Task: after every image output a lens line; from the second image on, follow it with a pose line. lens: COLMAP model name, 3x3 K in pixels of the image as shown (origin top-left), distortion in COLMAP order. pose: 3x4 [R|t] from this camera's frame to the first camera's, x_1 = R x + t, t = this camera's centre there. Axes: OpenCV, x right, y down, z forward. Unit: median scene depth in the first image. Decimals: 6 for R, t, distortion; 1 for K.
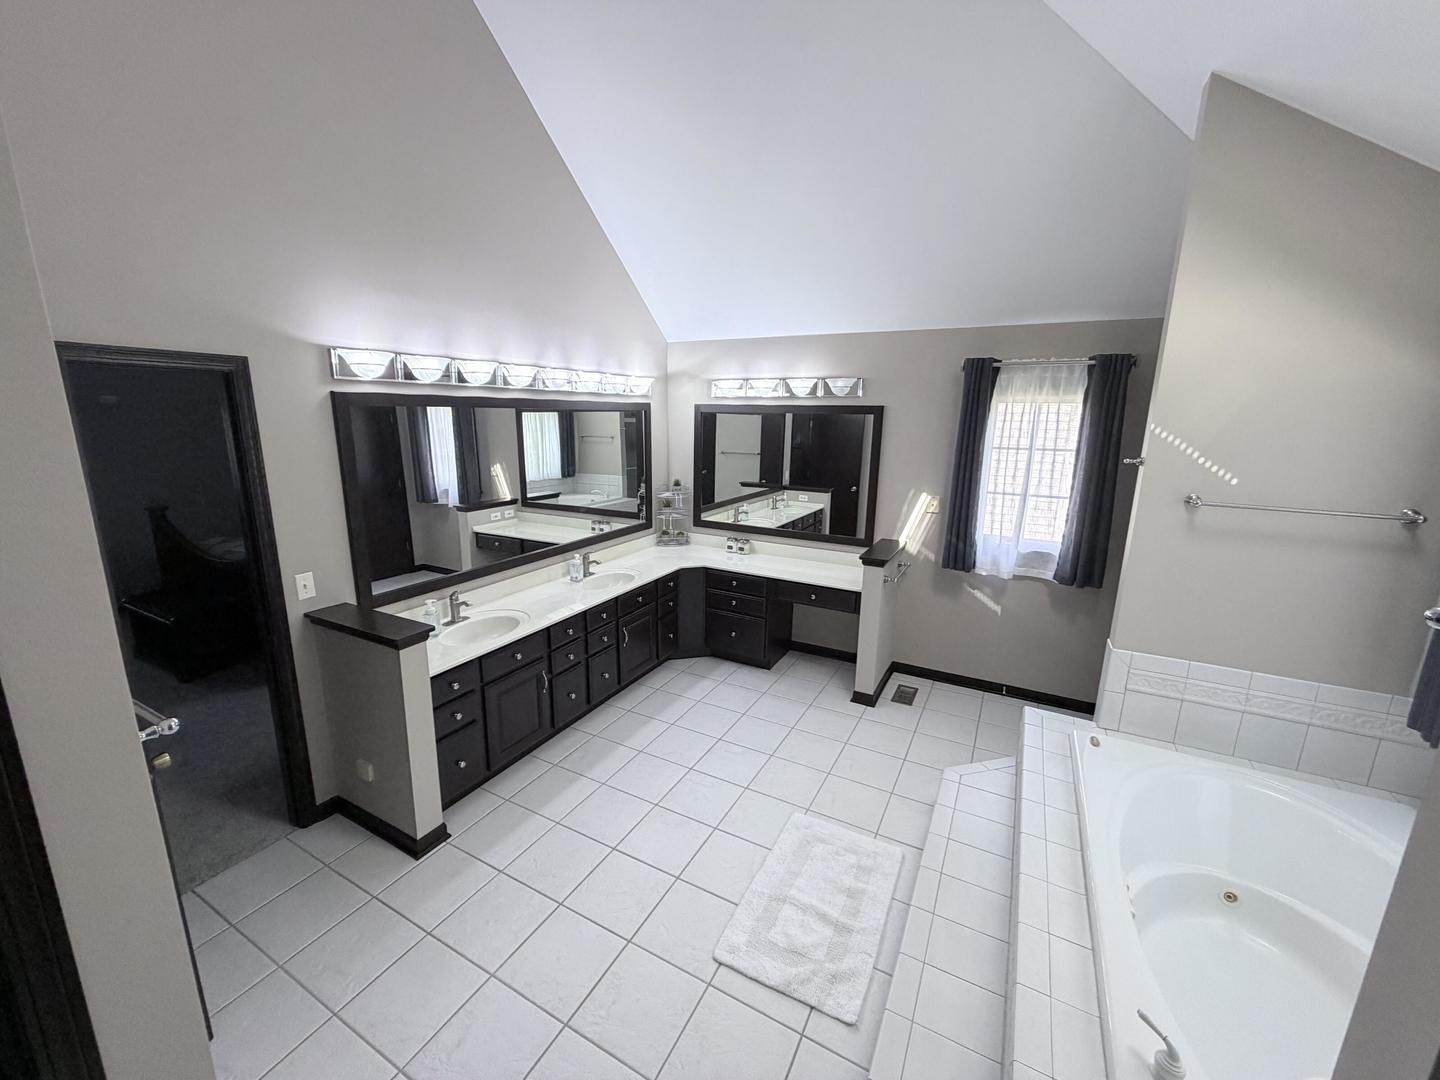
lens RADIAL K [[571.9, 0, 713.5], [0, 571.9, 538.5], [0, 0, 1]] dist [0.004686, -0.000108]
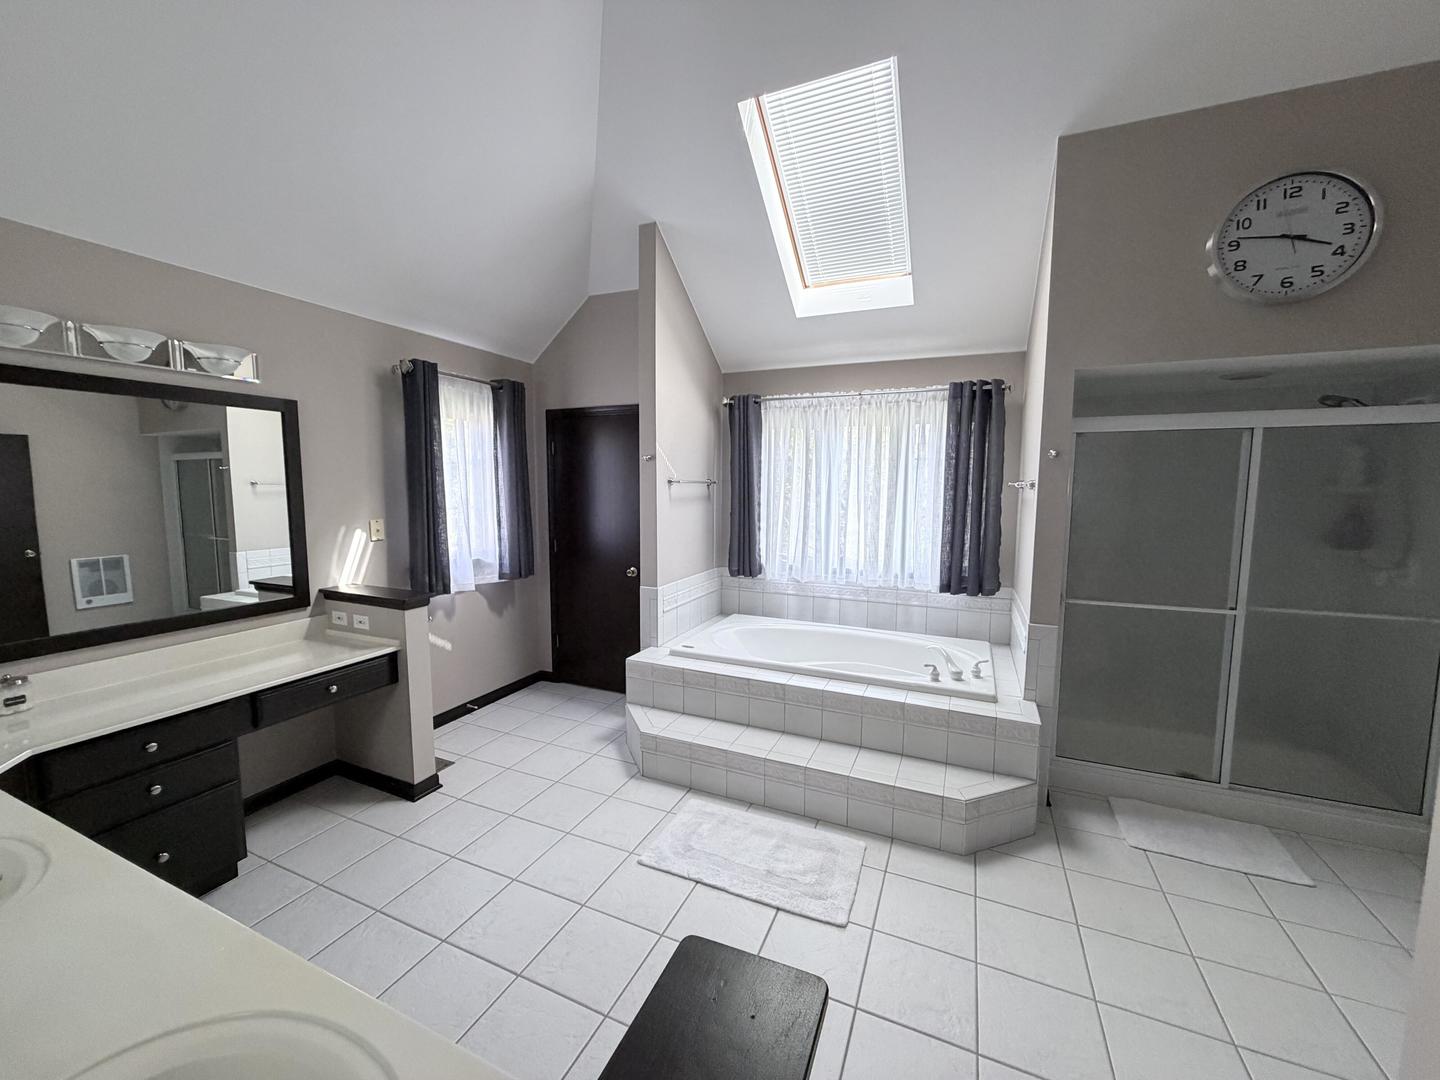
lens RADIAL K [[571.9, 0, 712.3], [0, 571.9, 542.9], [0, 0, 1]] dist [0.004686, -0.000108]
pose [[-0.077139, -0.115284, 0.990333, -0.554692], [0.212509, 0.968566, 0.129303, -0.055247], [-0.974110, 0.220429, -0.050215, 0.703791]]
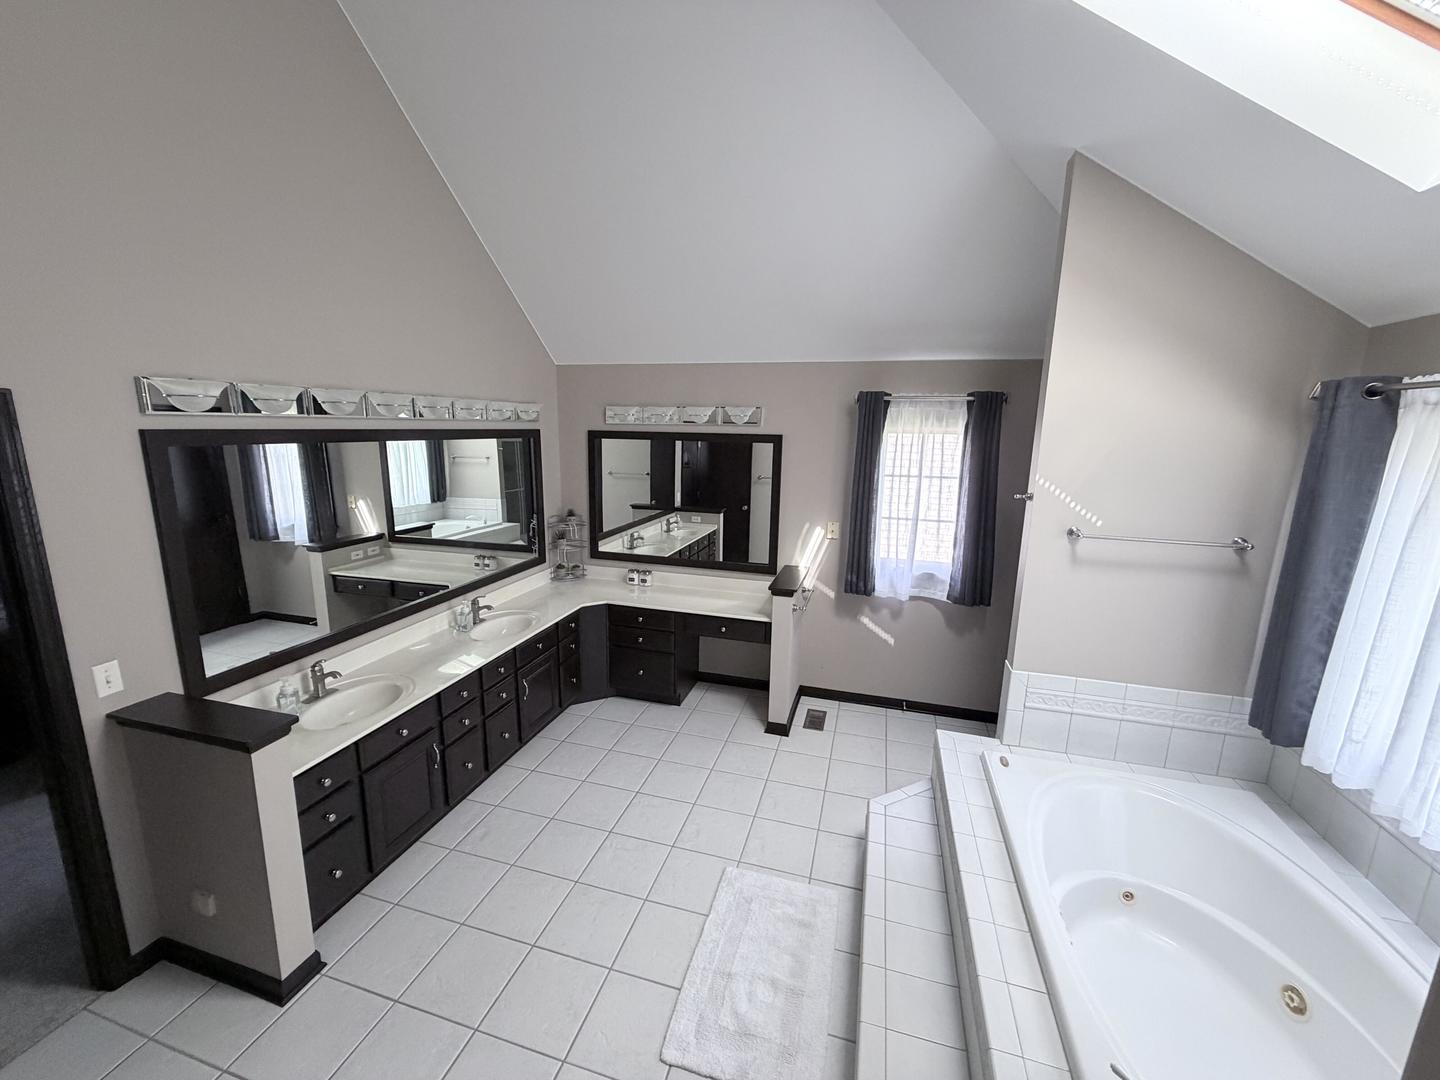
lens RADIAL K [[571.9, 0, 710.9], [0, 571.9, 537.6], [0, 0, 1]] dist [0.004686, -0.000108]
pose [[0.977661, -0.038983, 0.206541, -0.050667], [0.042709, 0.998995, -0.013607, -0.050233], [-0.205803, 0.022124, 0.978343, 0.049337]]
